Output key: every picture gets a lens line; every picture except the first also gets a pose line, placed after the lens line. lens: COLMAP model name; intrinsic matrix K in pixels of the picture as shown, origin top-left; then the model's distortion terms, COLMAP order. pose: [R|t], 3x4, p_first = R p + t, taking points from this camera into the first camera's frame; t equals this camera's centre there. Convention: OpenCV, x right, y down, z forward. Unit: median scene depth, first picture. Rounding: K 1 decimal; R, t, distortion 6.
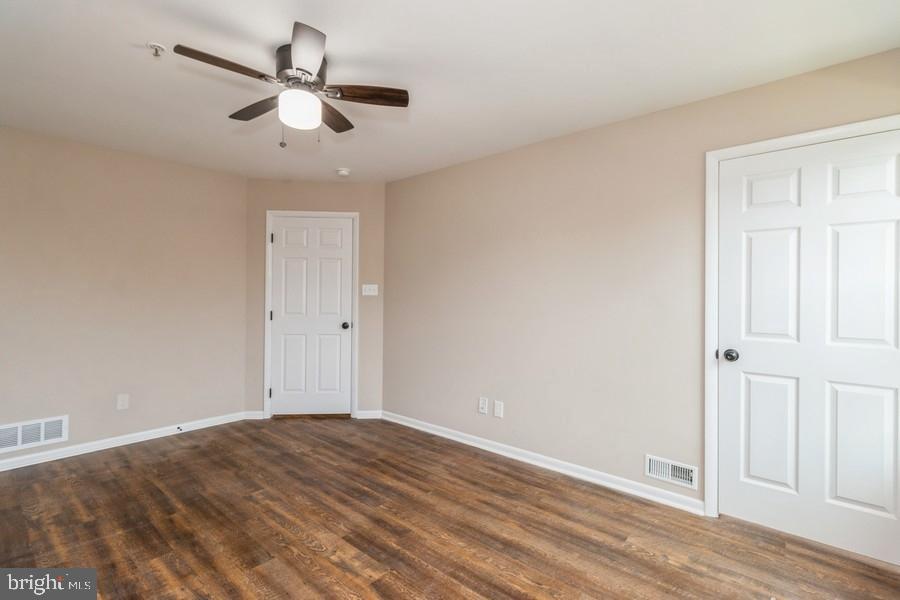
lens RADIAL K [[416.9, 0, 447.1], [0, 416.9, 304.0], [0, 0, 1]] dist [0.000702, -0.000770]
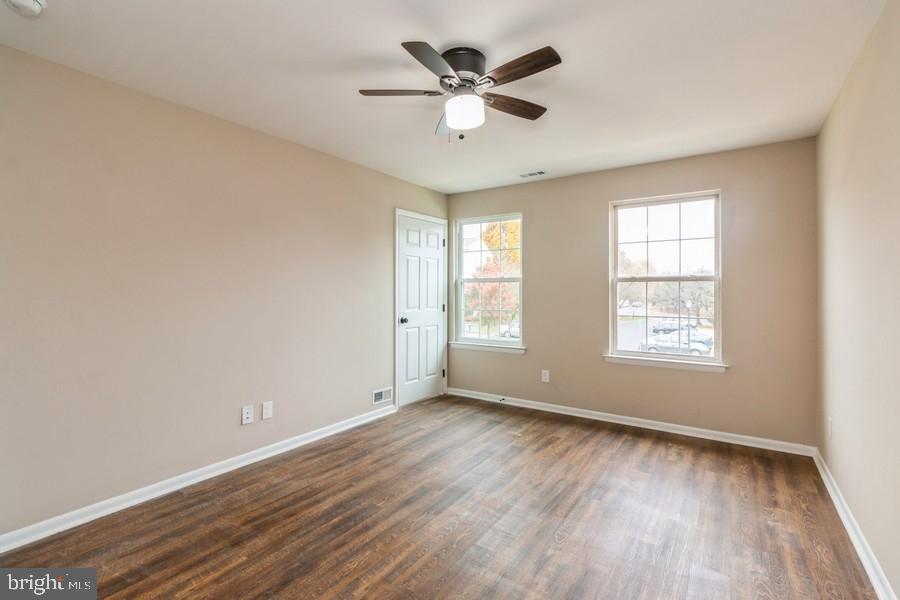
lens RADIAL K [[416.9, 0, 445.9], [0, 416.9, 293.9], [0, 0, 1]] dist [0.000702, -0.000770]
pose [[-0.117596, -0.019610, 0.992868, -1.025730], [0.004313, 0.999785, 0.020258, -0.035630], [-0.993052, 0.006665, -0.117486, 0.844952]]
